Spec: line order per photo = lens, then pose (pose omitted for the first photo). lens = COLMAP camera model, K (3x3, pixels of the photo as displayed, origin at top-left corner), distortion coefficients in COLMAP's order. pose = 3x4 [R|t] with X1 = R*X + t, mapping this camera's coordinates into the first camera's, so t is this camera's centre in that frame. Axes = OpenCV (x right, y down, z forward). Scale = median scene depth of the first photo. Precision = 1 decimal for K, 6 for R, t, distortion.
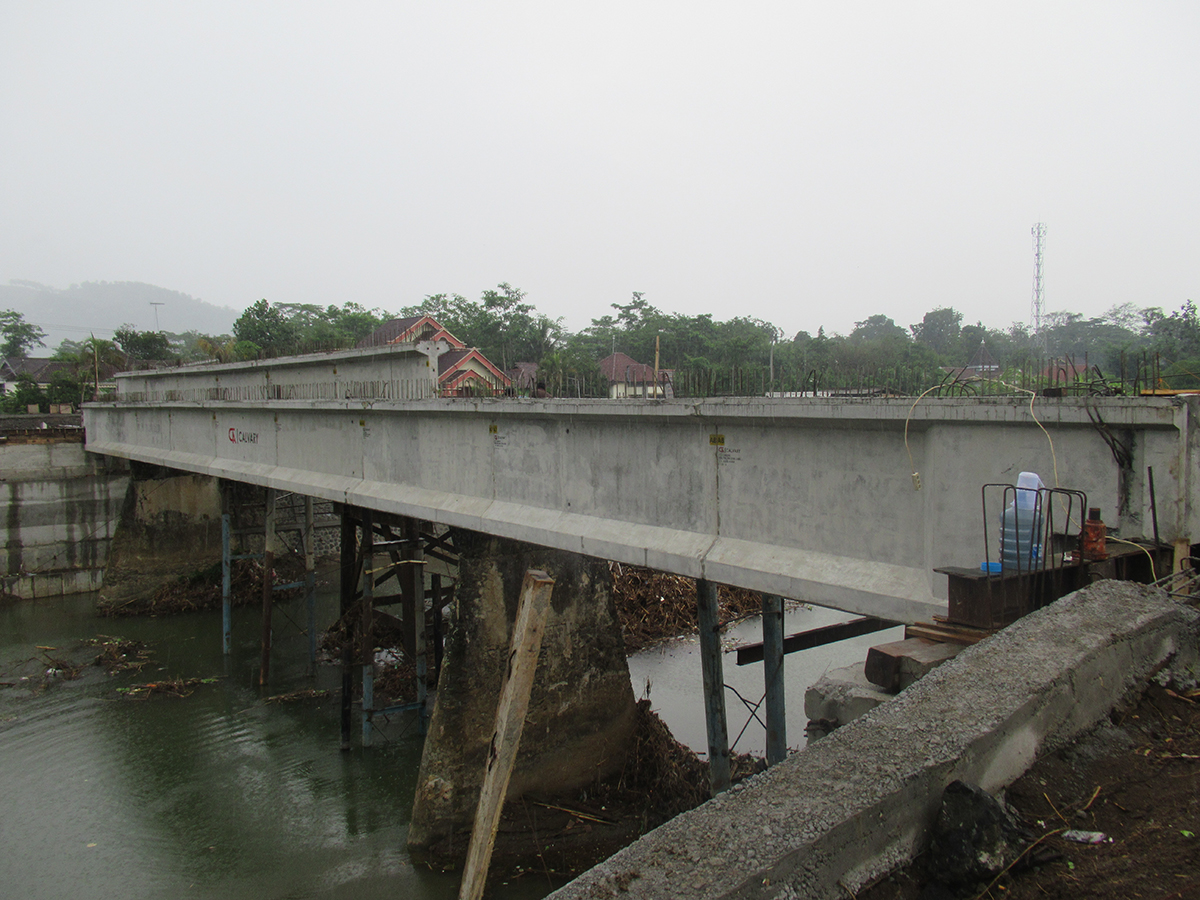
lens RADIAL K [[1023.9, 0, 605.4], [0, 1023.9, 444.7], [0, 0, 1]] dist [0.014308, -0.006250]
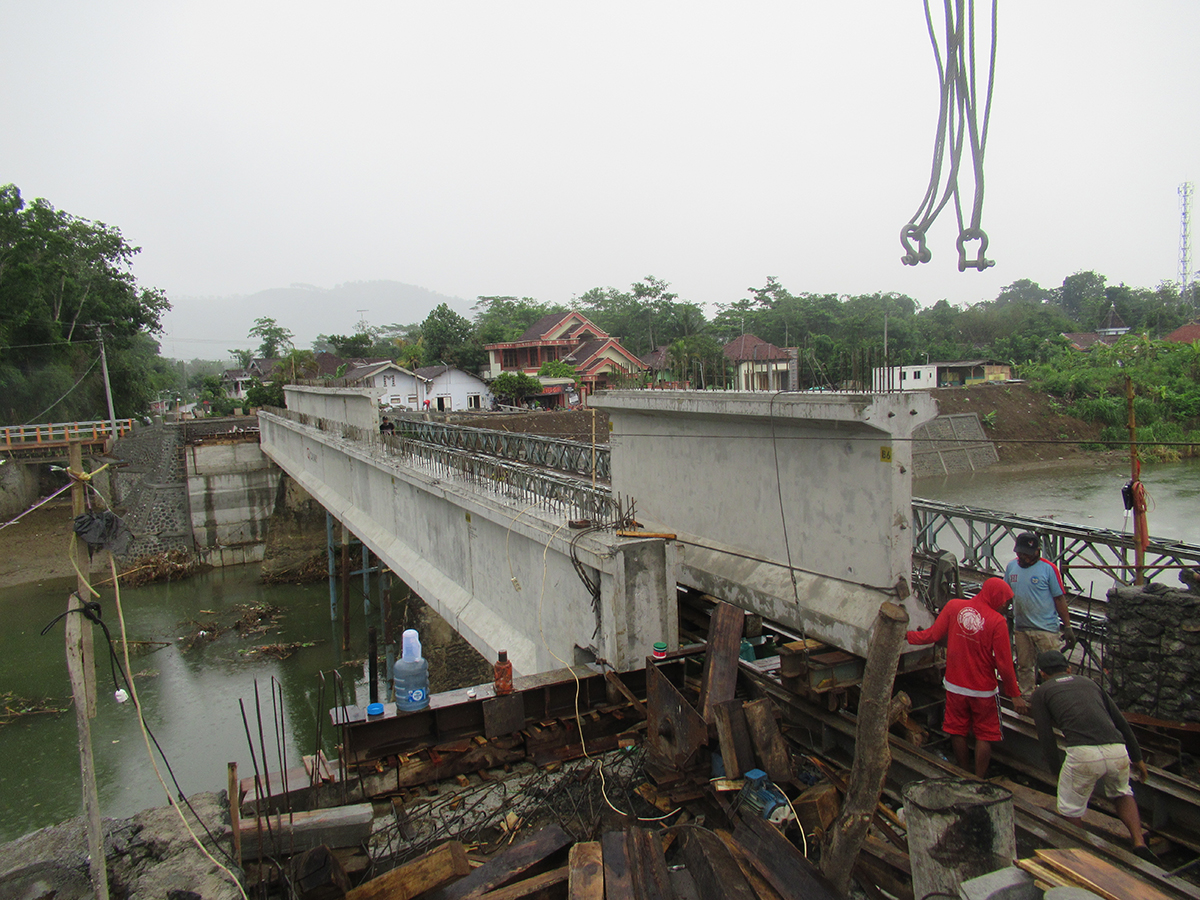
lens RADIAL K [[896.0, 0, 602.2], [0, 896.0, 444.8], [0, 0, 1]] dist [-0.000152, 0.002867]
pose [[0.980394, -0.017130, -0.196300, 0.123950], [0.025701, 0.998820, 0.041202, -0.034132], [0.195363, -0.045439, 0.979678, 0.000777]]
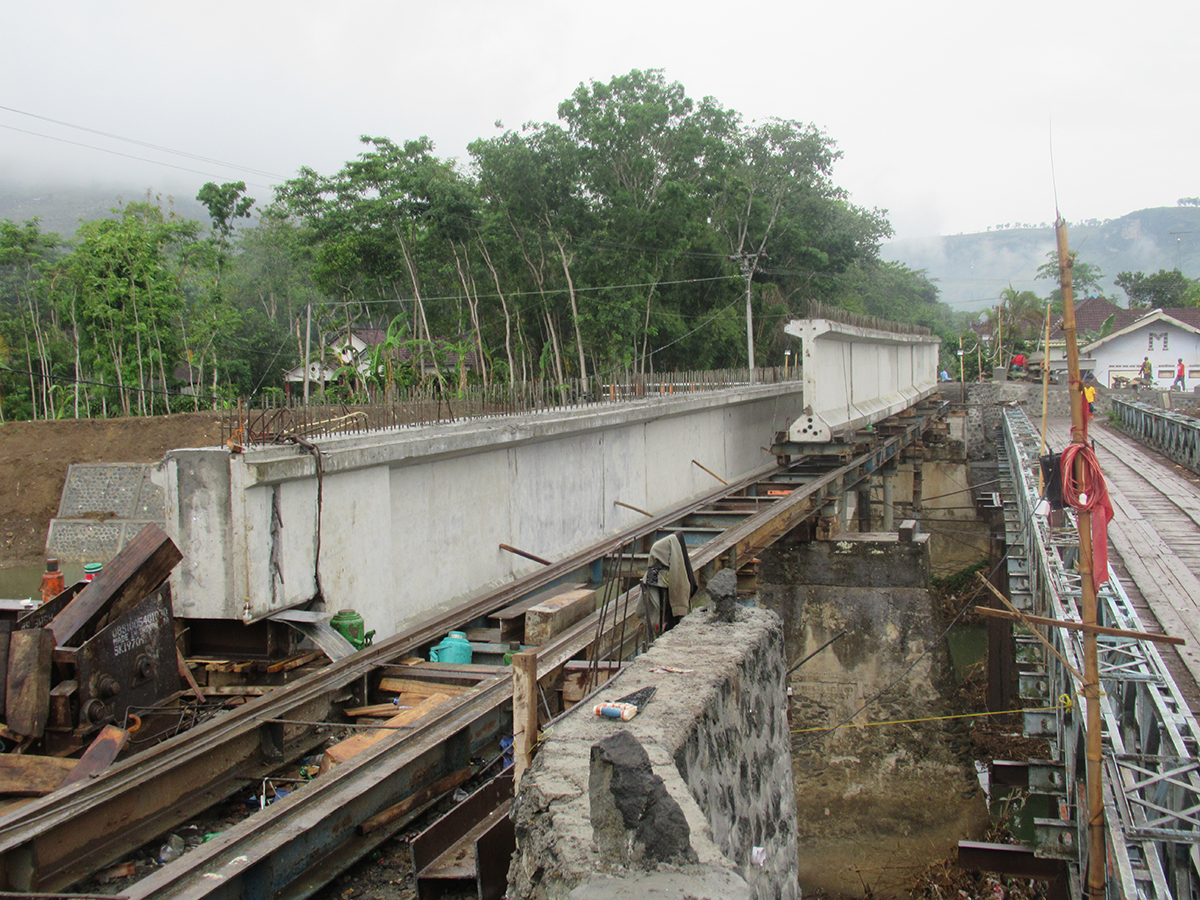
lens RADIAL K [[1371.5, 0, 600.0], [0, 1371.5, 450.0], [0, 0, 1]] dist [0.026557, -0.019951]
pose [[0.605103, 0.052133, -0.794438, 0.292069], [-0.028391, 0.998632, 0.043908, -0.018940], [0.795641, -0.004014, 0.605756, 0.093843]]
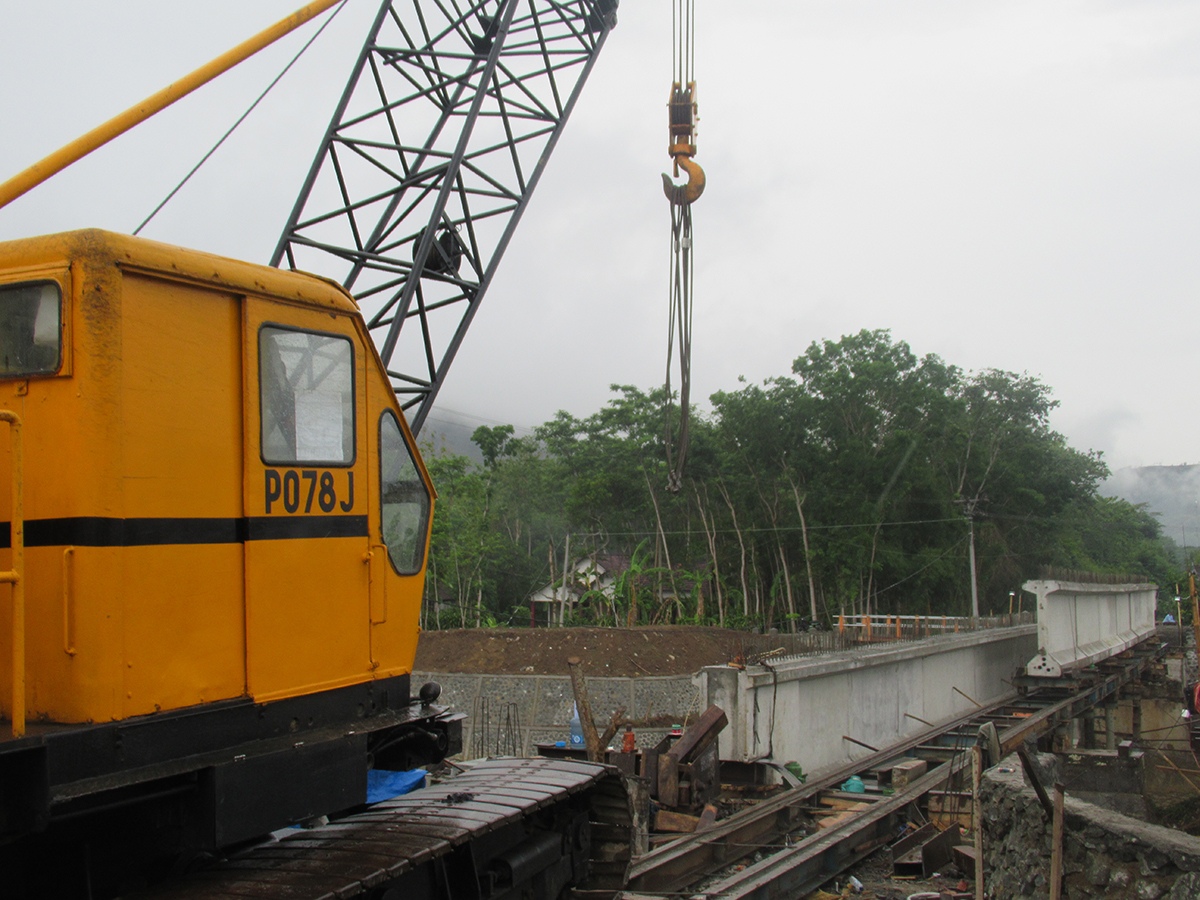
lens RADIAL K [[1371.5, 0, 600.0], [0, 1371.5, 450.0], [0, 0, 1]] dist [0.026557, -0.019951]
pose [[0.482826, -0.067341, -0.873123, 0.412117], [-0.059879, 0.992167, -0.109635, -0.024267], [0.873667, 0.105216, 0.475011, -0.043830]]
